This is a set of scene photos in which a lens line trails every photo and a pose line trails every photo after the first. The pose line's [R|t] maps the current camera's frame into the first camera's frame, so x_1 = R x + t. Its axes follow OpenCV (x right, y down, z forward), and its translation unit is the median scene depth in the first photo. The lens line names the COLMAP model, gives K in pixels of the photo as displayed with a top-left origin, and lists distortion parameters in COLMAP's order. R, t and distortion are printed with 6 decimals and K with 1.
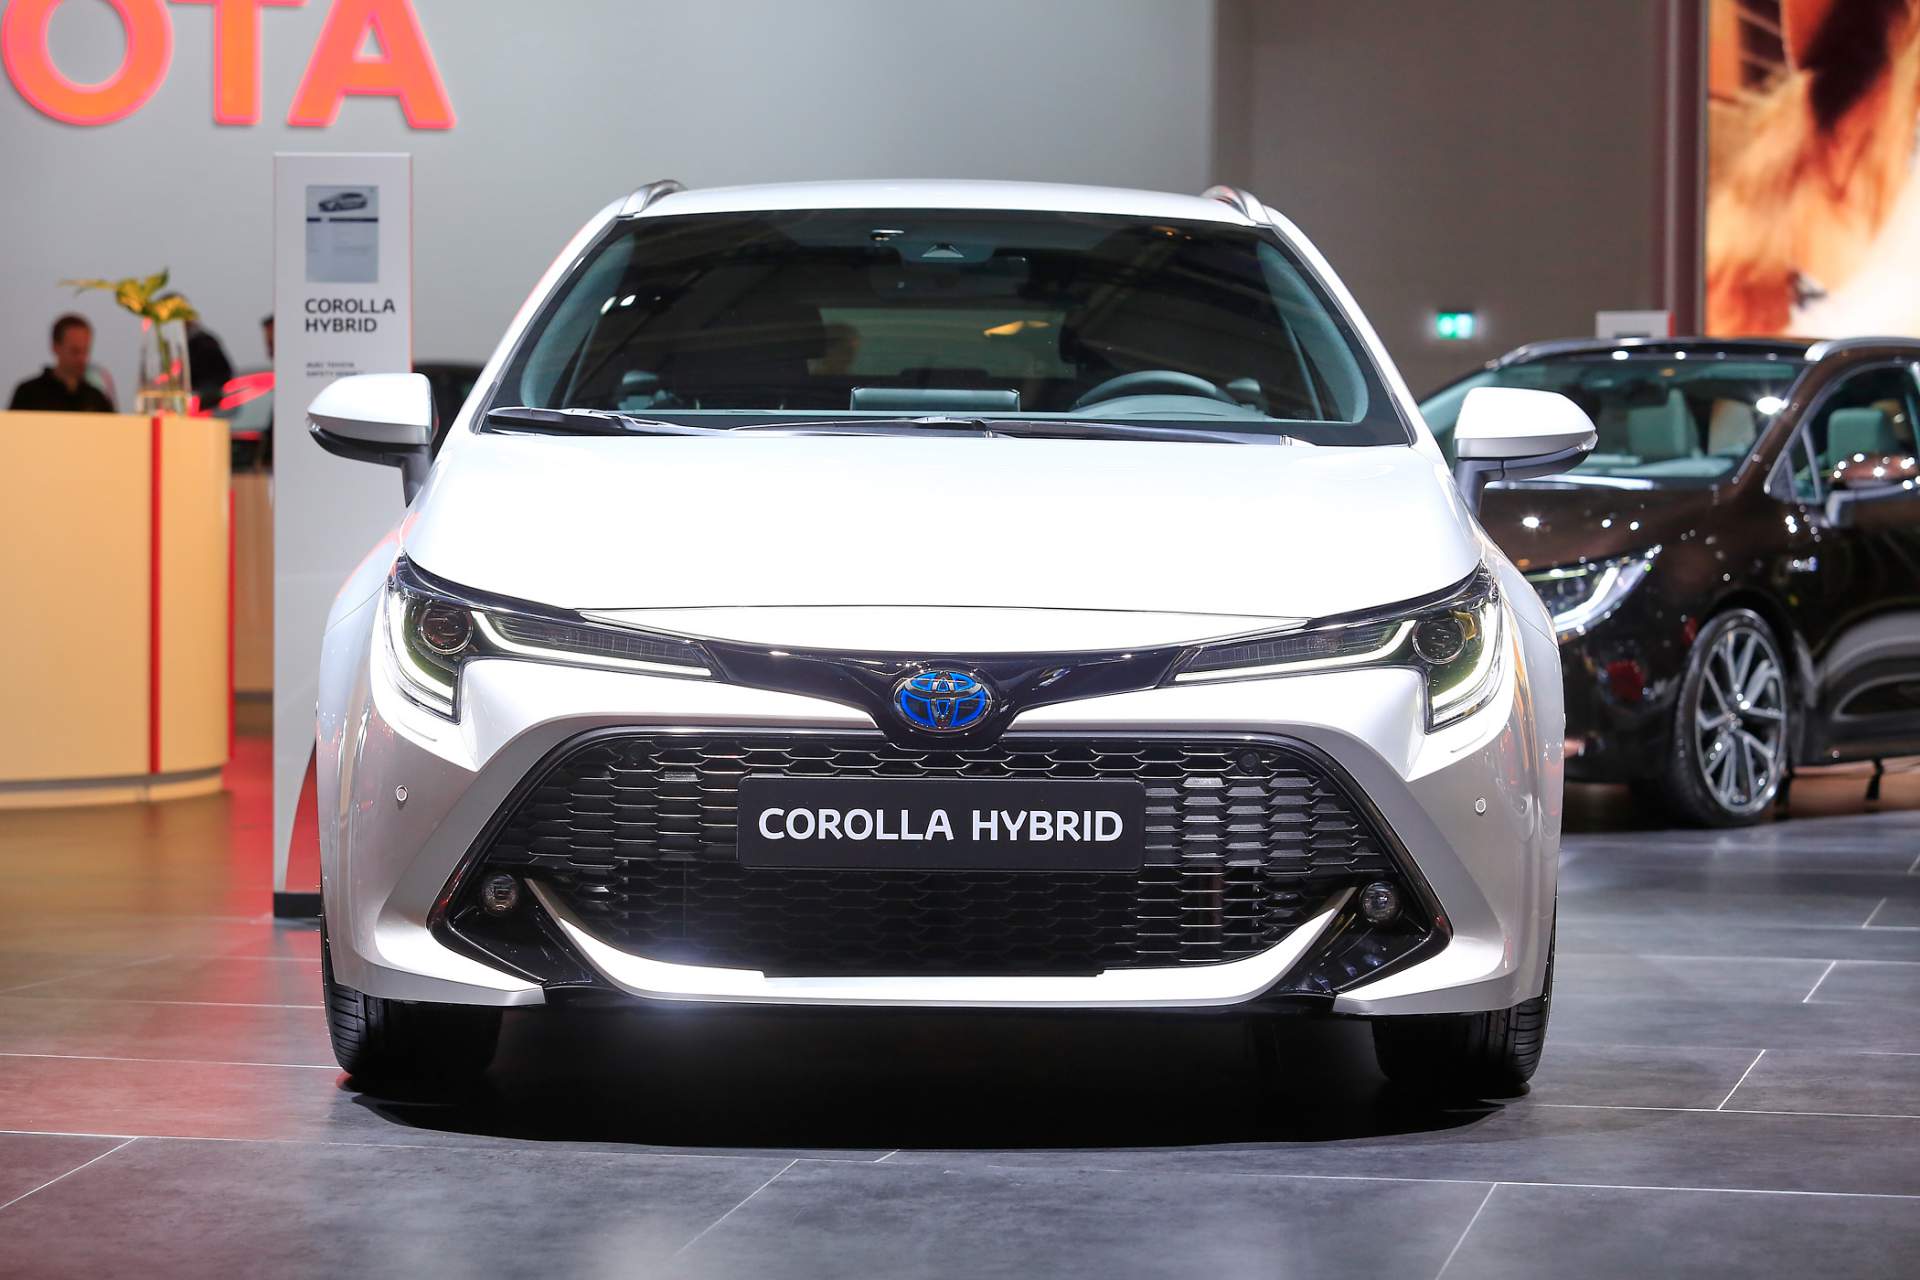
lens RADIAL K [[5441.2, 0, 960.0], [0, 5441.2, 640.0], [0, 0, 1]] dist [0.133888, -0.403416]
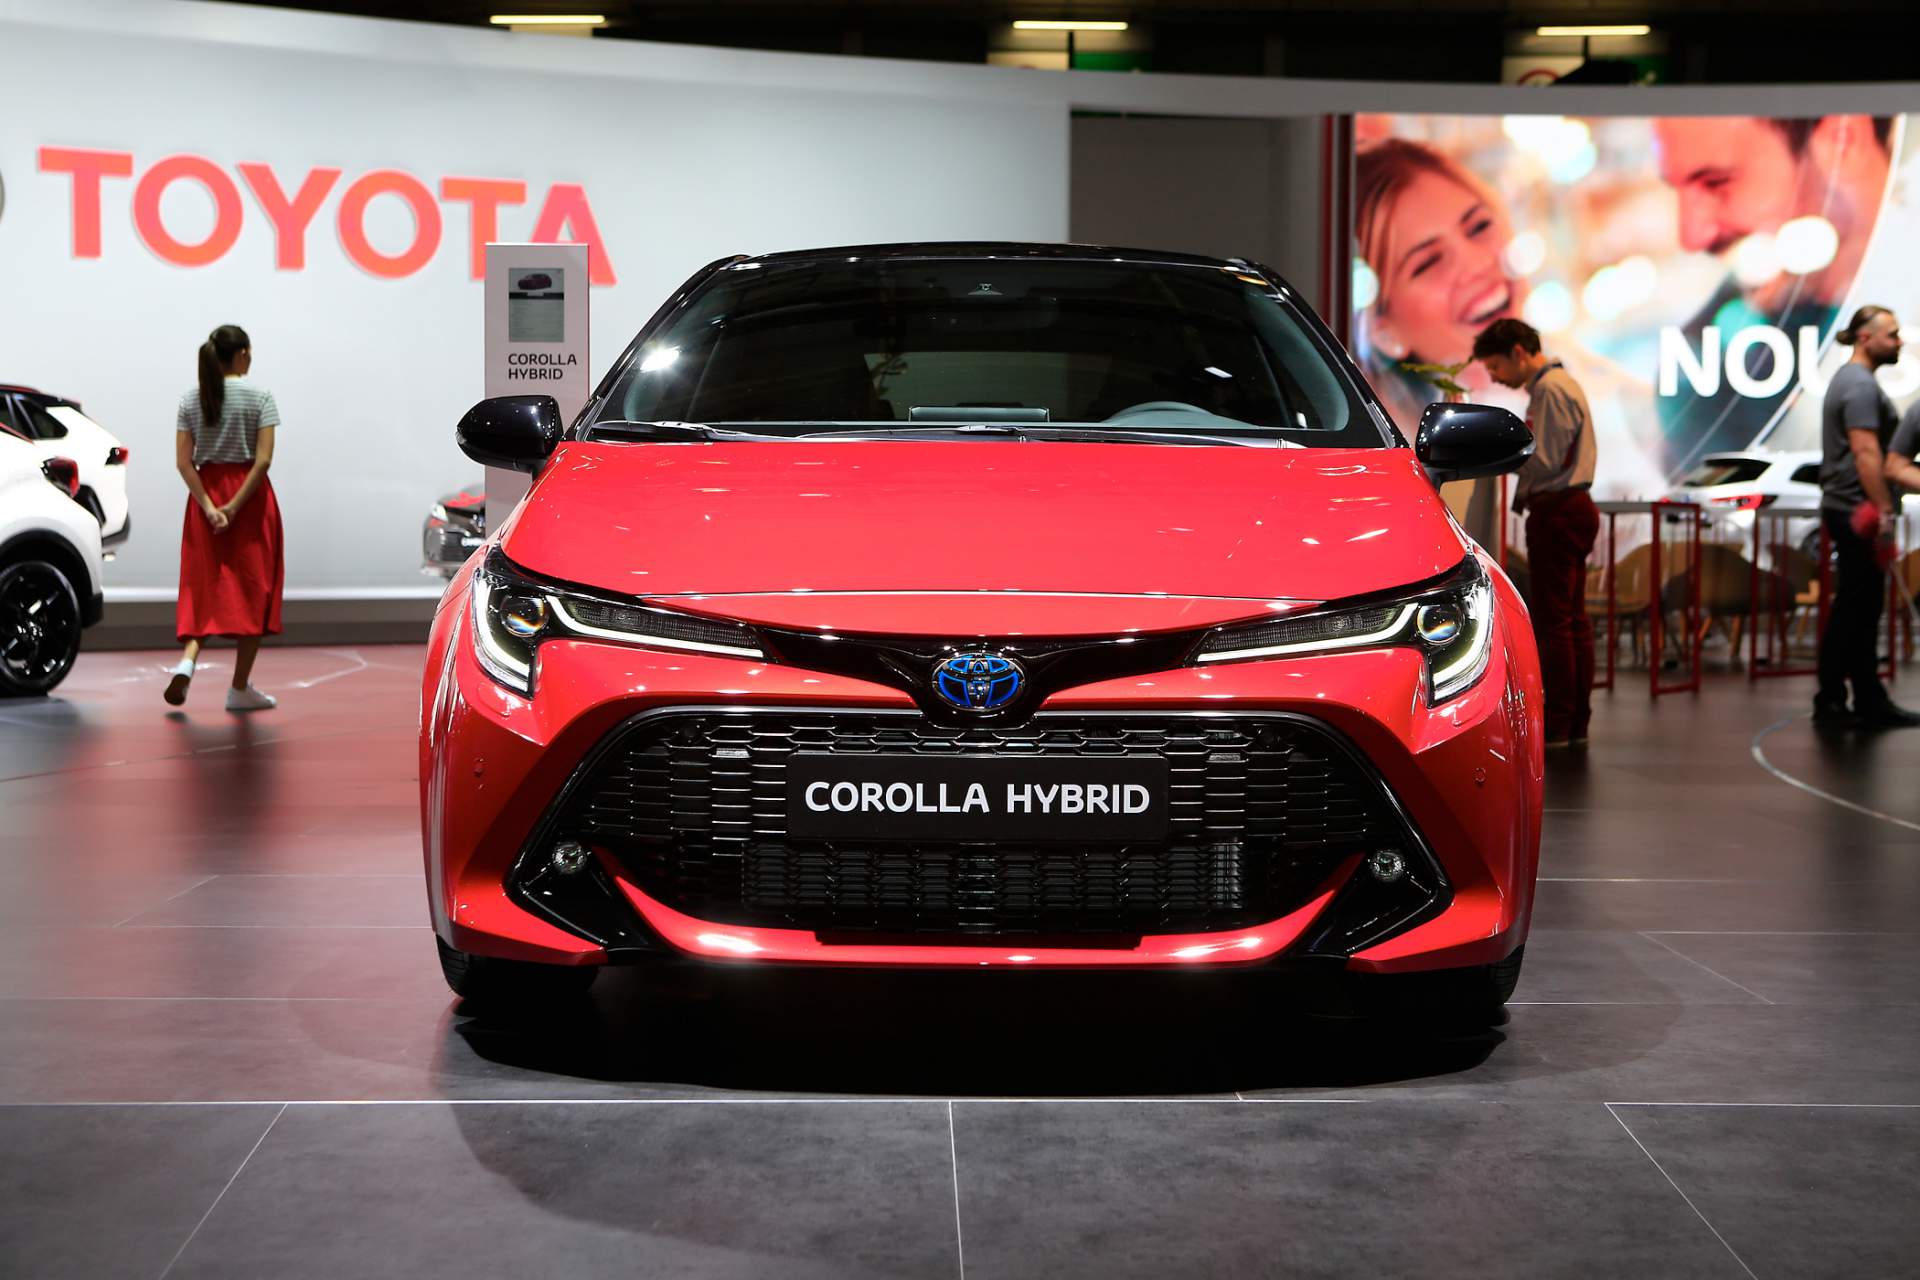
lens RADIAL K [[3251.3, 0, 960.0], [0, 3251.3, 640.0], [0, 0, 1]] dist [-0.003928, -0.003772]
pose [[0.999910, -0.000553, -0.013421, 0.001605], [0.000723, 0.999920, 0.012640, -0.004674], [0.013413, -0.012649, 0.999830, 0.368495]]
